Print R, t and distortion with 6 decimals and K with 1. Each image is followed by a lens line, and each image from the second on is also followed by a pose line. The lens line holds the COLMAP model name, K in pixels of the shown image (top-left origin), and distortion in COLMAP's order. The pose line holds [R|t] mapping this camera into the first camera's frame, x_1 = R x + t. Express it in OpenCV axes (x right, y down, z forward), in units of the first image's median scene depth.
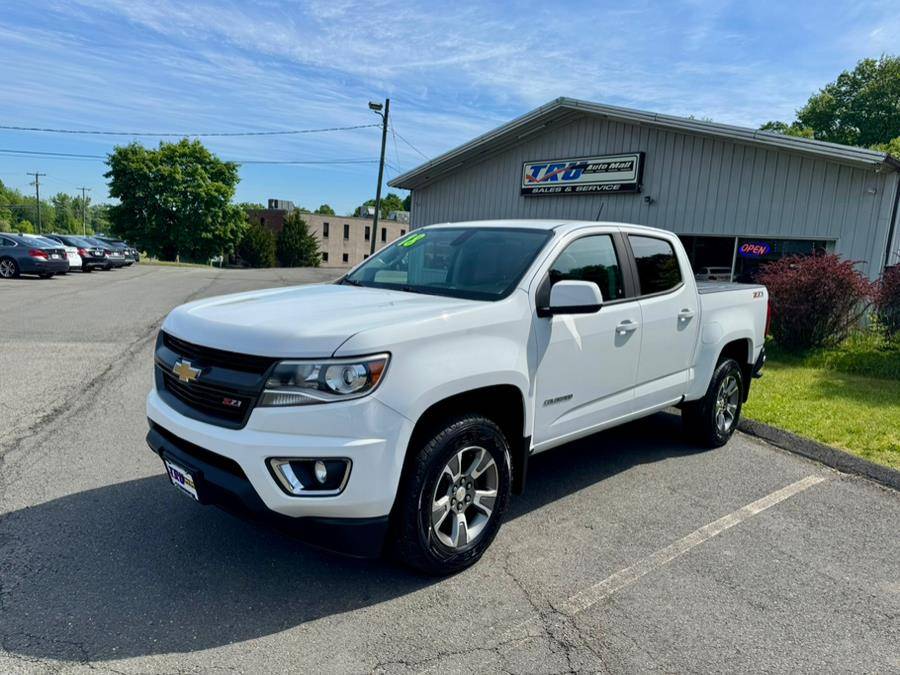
lens RADIAL K [[622.9, 0, 450.0], [0, 622.9, 337.5], [0, 0, 1]] dist [0.078936, -0.092511]
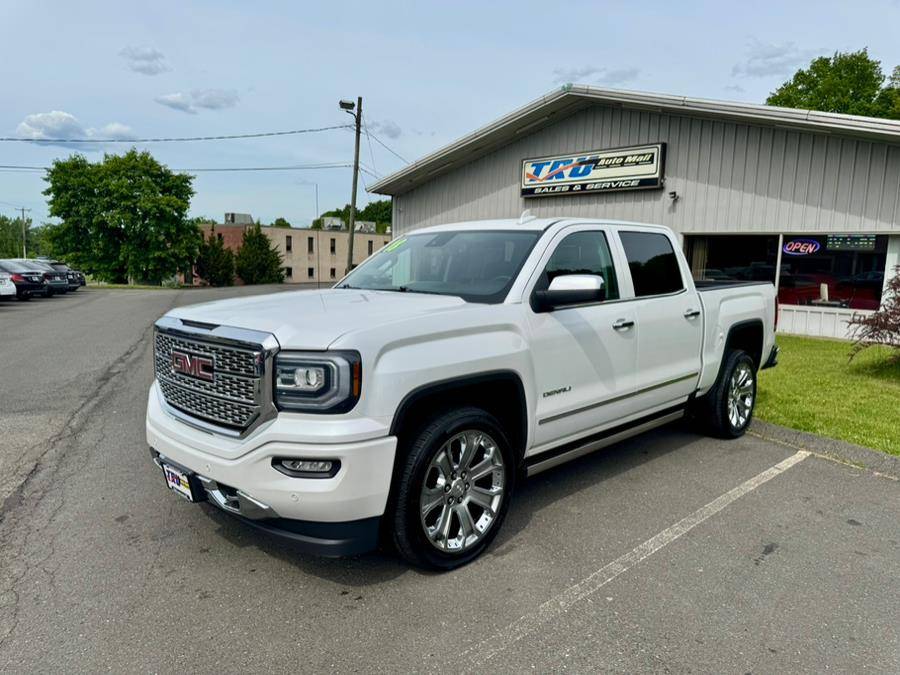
lens RADIAL K [[627.3, 0, 449.3], [0, 627.3, 341.2], [0, 0, 1]] dist [0.056937, -0.073206]
pose [[0.997300, -0.043321, 0.059292, -0.052758], [0.043883, 0.999003, -0.008203, -0.017952], [-0.058878, 0.010782, 0.998207, 0.112951]]
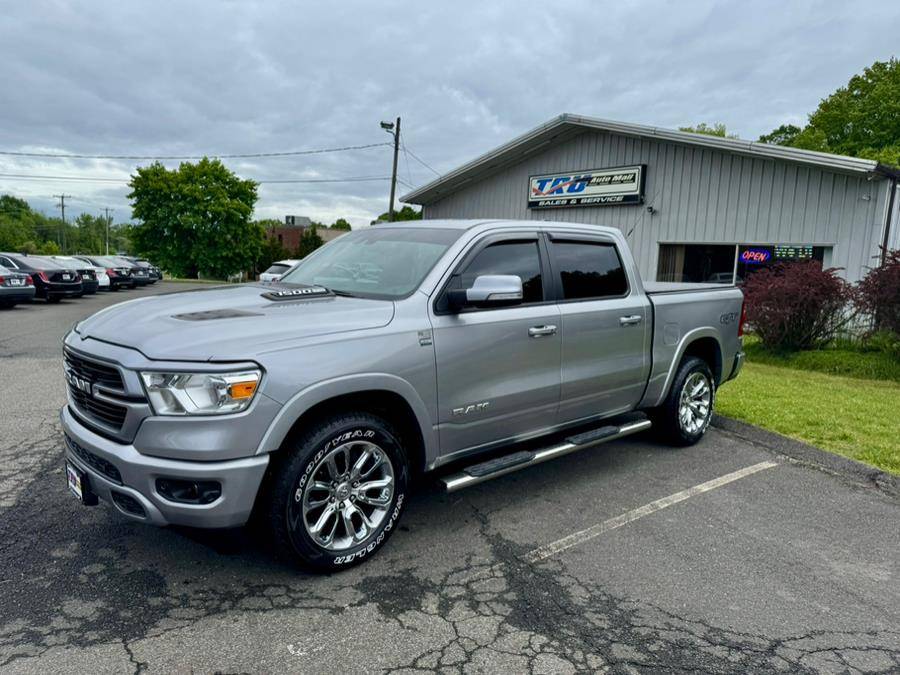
lens RADIAL K [[622.9, 0, 450.0], [0, 622.9, 337.5], [0, 0, 1]] dist [0.078936, -0.092511]
pose [[0.999467, -0.018051, -0.027203, 0.008881], [0.017591, 0.999700, -0.017044, 0.001174], [0.027502, 0.016557, 0.999485, -0.031181]]
